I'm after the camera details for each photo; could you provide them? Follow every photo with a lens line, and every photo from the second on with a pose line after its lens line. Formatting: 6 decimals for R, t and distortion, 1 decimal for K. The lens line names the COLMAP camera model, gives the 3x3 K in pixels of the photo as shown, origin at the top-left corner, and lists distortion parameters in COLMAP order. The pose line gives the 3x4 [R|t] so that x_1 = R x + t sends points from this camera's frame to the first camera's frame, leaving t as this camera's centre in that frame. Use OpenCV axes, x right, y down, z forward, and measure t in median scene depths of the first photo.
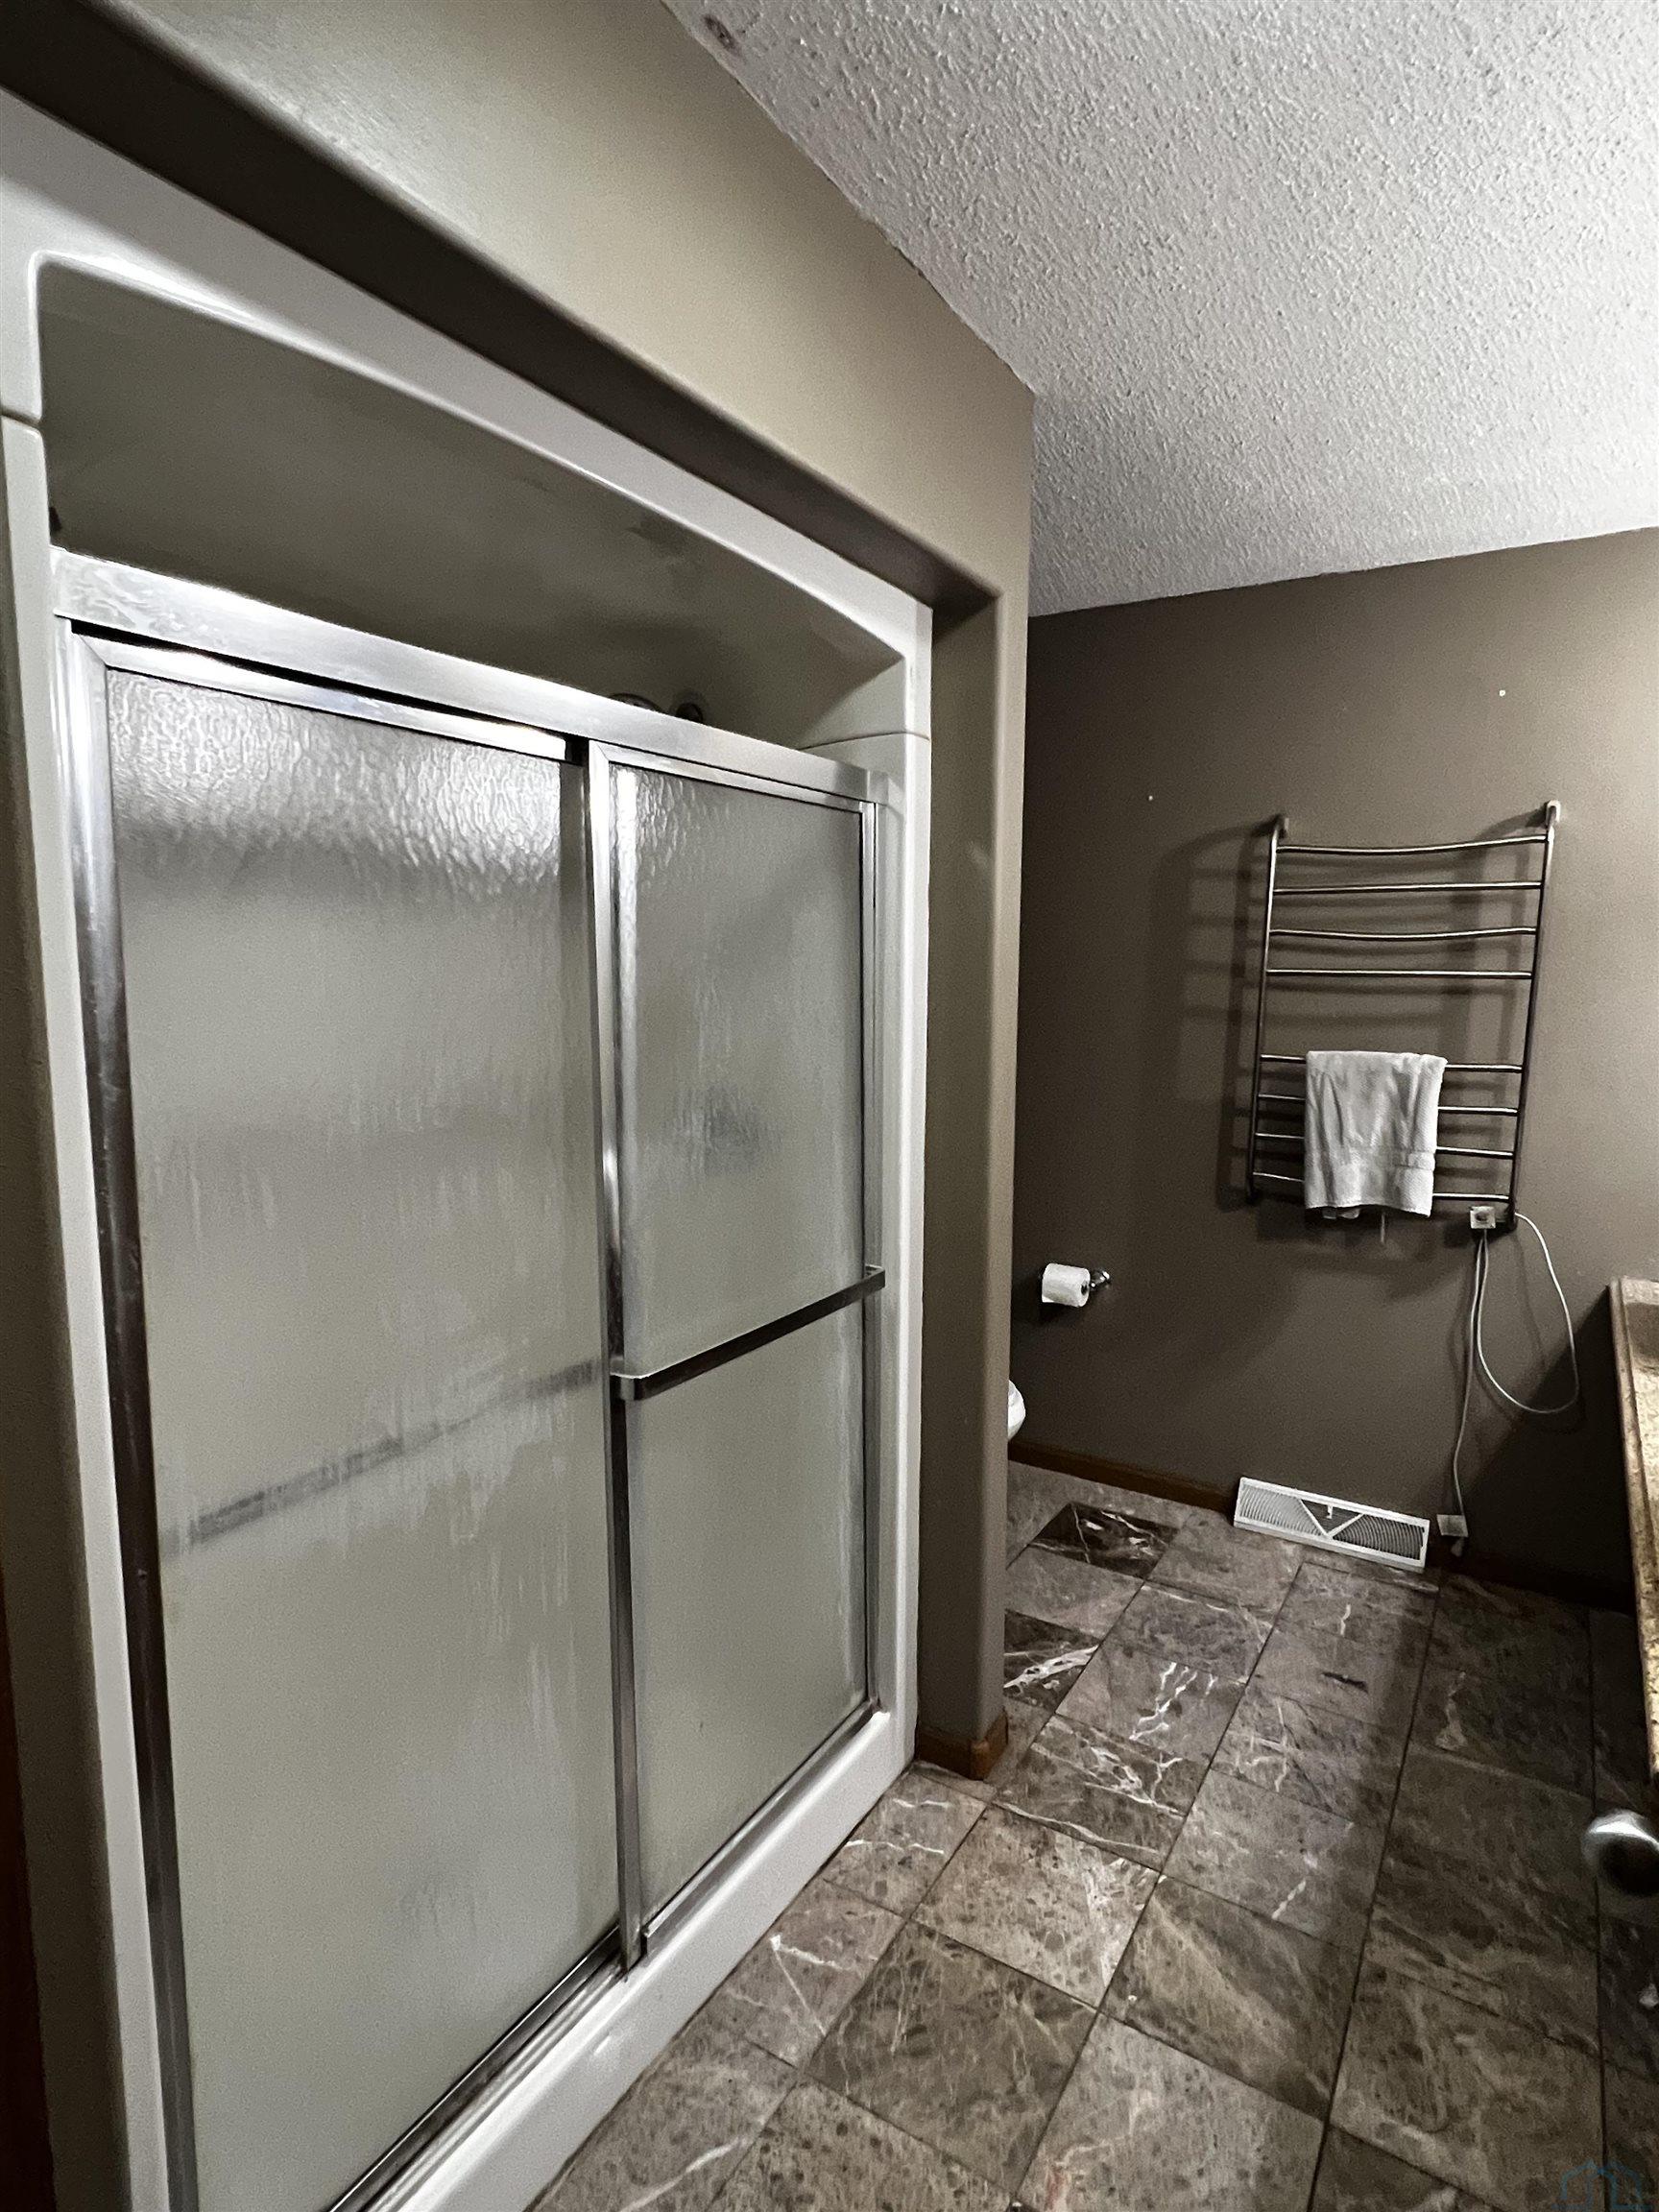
lens RADIAL K [[1197.4, 0, 827.0], [0, 1197.4, 1107.5], [0, 0, 1]] dist [-0.004276, 0.003244]
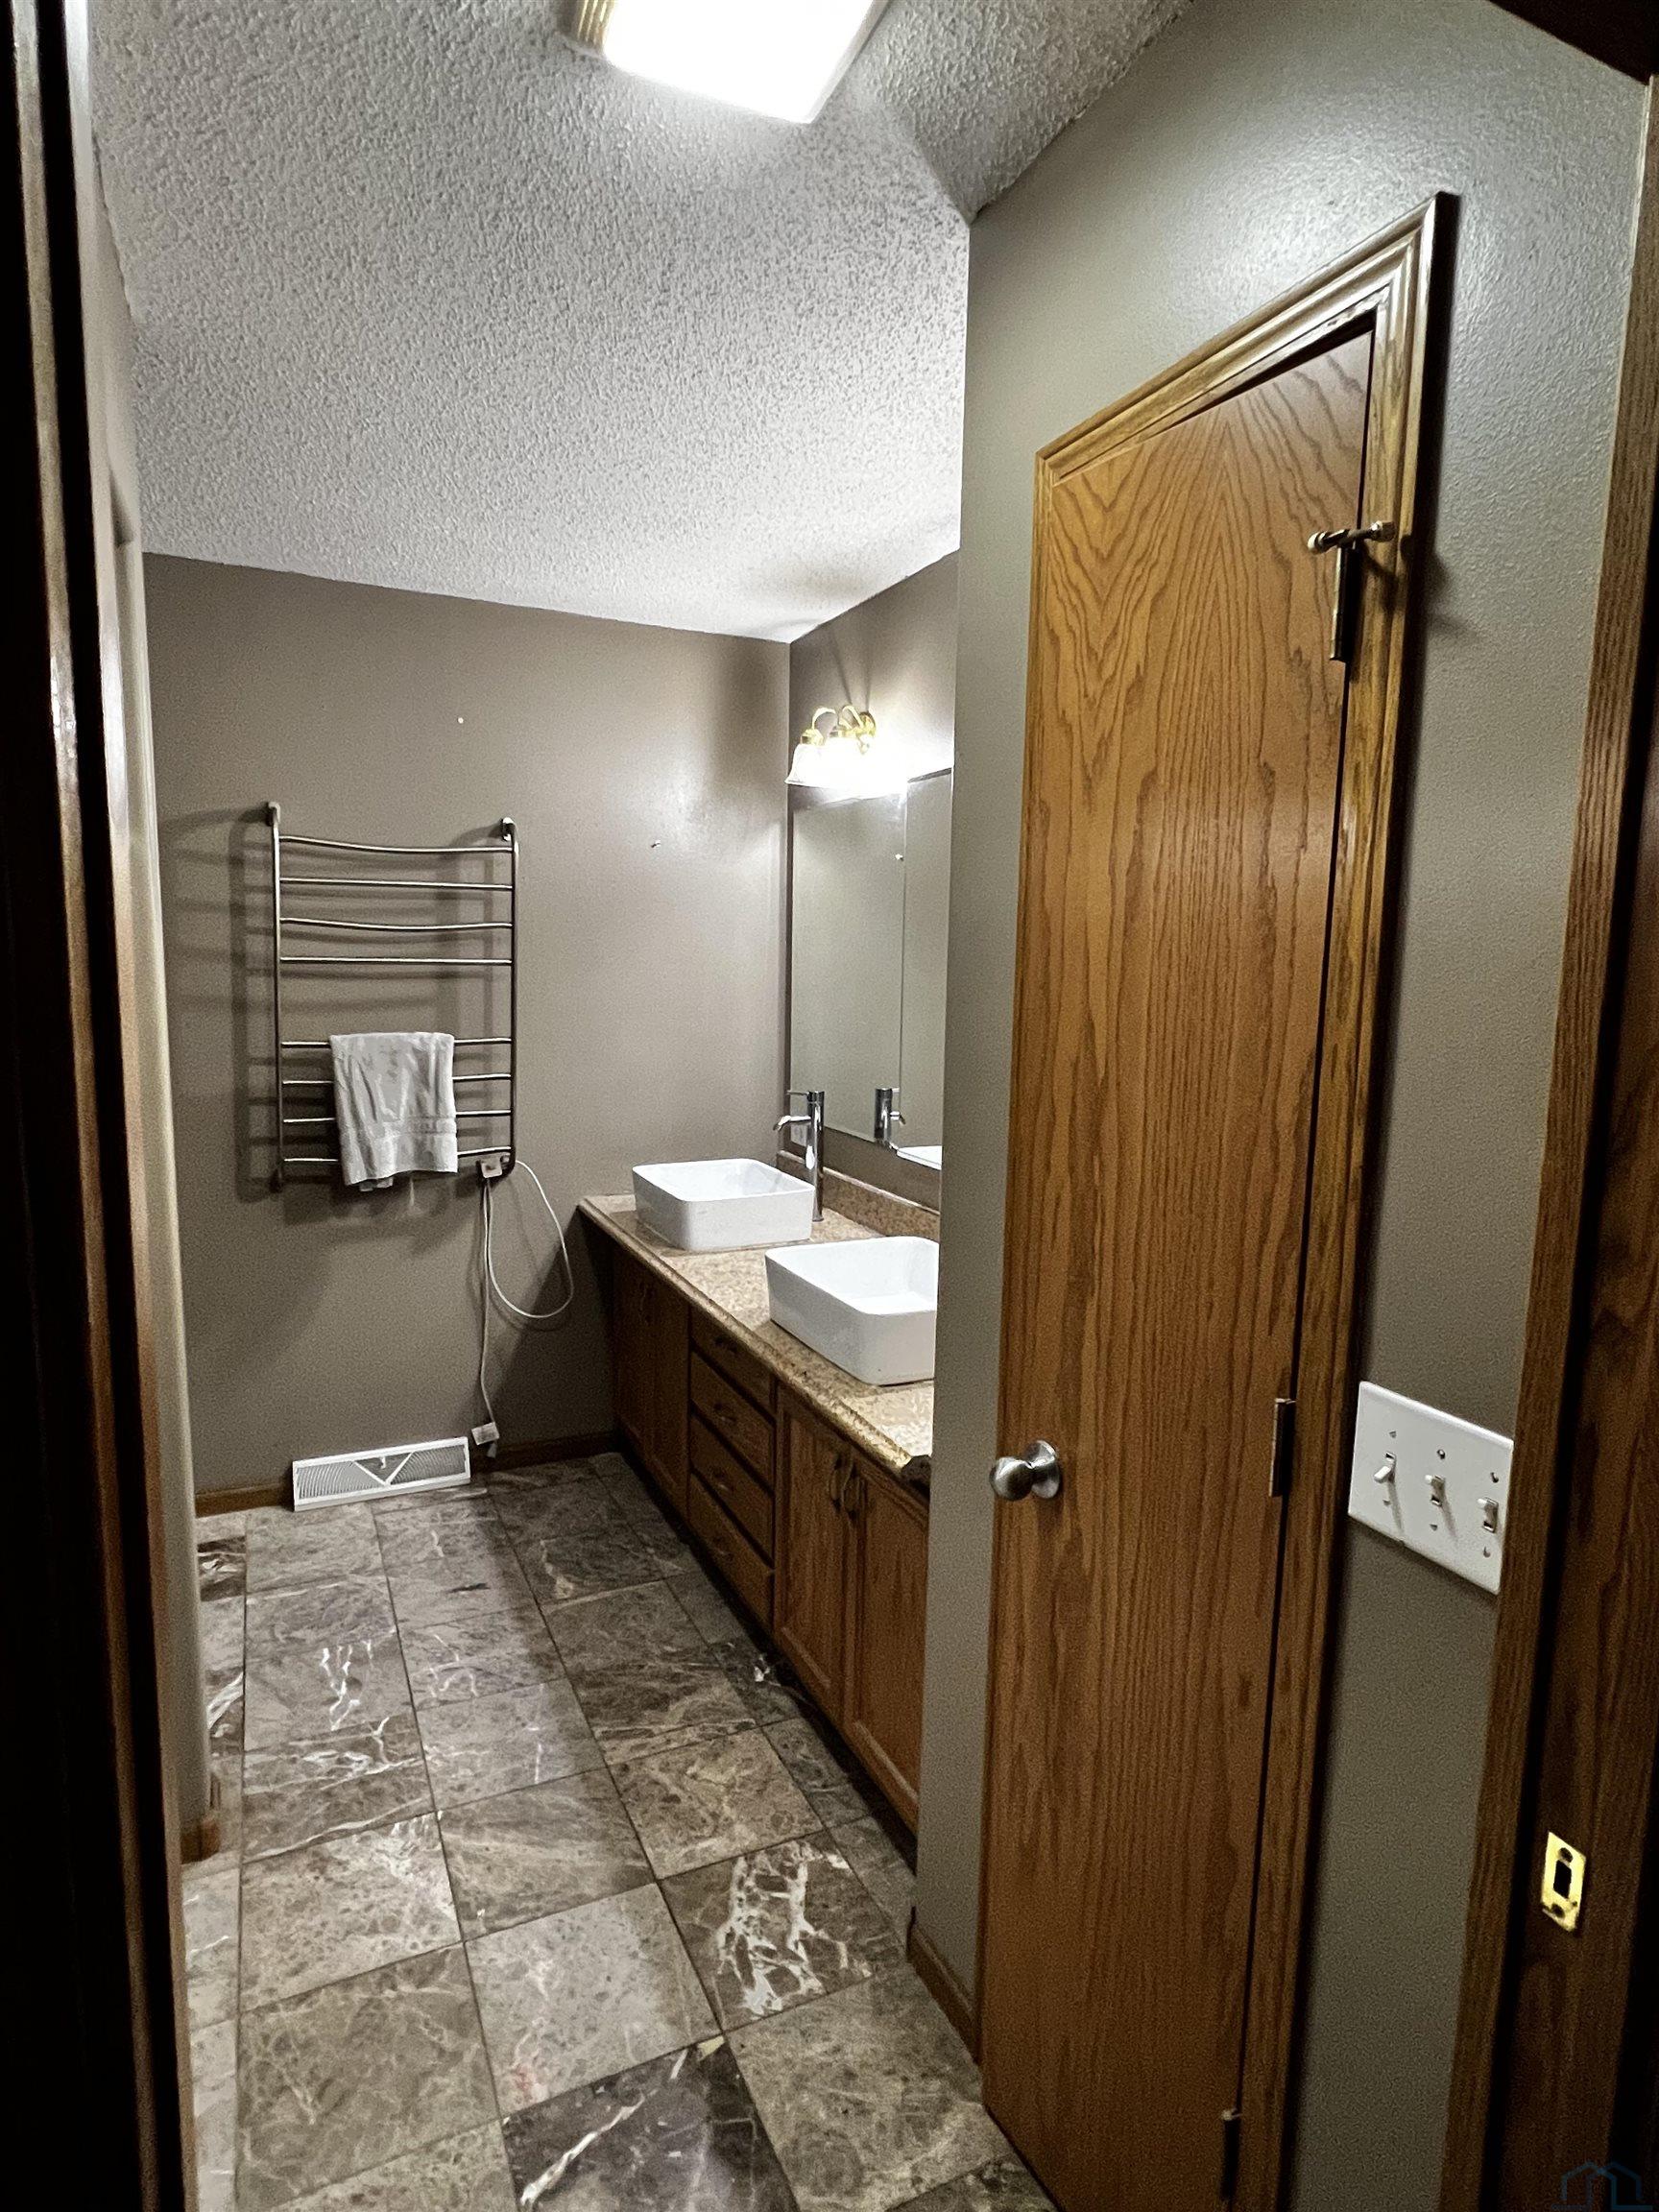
lens RADIAL K [[1197.4, 0, 827.0], [0, 1197.4, 1107.5], [0, 0, 1]] dist [-0.004276, 0.003244]
pose [[0.545244, -0.106389, 0.831499, -0.308274], [0.091161, 0.993556, 0.067346, -0.020327], [-0.833306, 0.039081, 0.551429, 0.085684]]
